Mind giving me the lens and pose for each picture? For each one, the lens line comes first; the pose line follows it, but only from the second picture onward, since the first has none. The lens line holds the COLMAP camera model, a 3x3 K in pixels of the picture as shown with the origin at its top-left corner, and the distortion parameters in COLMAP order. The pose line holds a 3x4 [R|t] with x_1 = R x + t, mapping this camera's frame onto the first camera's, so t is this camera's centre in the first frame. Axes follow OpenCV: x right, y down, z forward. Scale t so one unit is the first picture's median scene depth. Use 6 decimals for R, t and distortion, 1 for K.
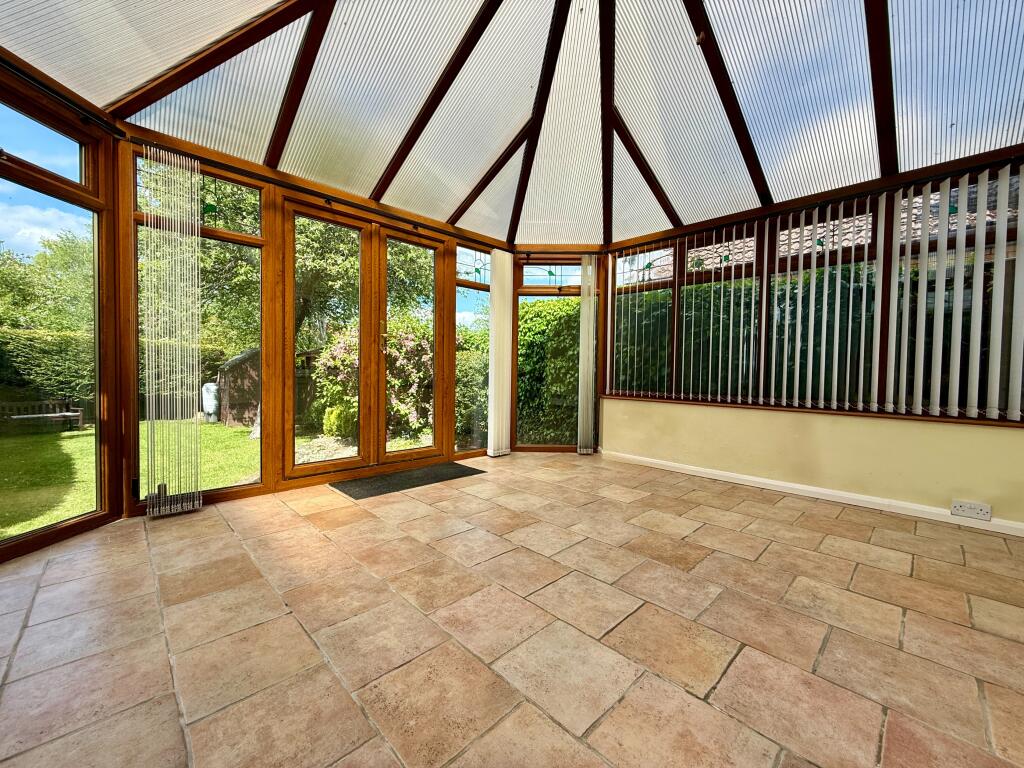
lens RADIAL K [[406.4, 0, 508.8], [0, 406.4, 382.1], [0, 0, 1]] dist [-0.002200, -0.000162]
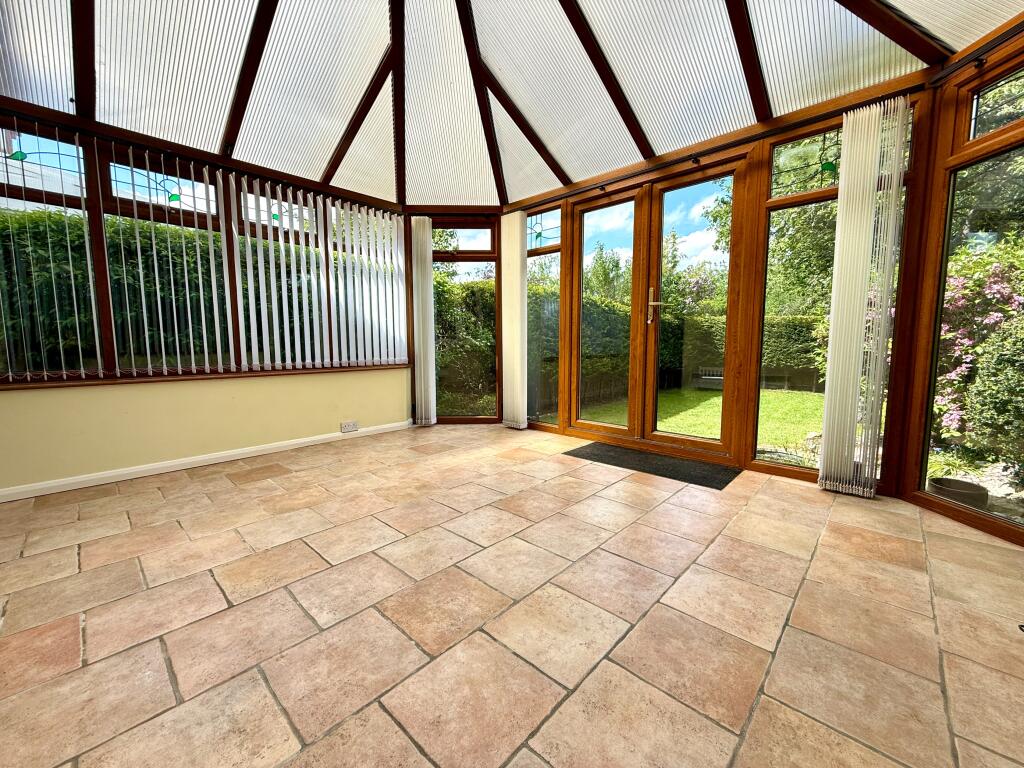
lens RADIAL K [[406.4, 0, 508.8], [0, 406.4, 382.1], [0, 0, 1]] dist [-0.002200, -0.000162]
pose [[0.049198, 0.084264, -0.995228, 0.831071], [-0.023241, 0.996262, 0.083203, -0.008834], [0.998519, 0.019037, 0.050972, 0.858664]]
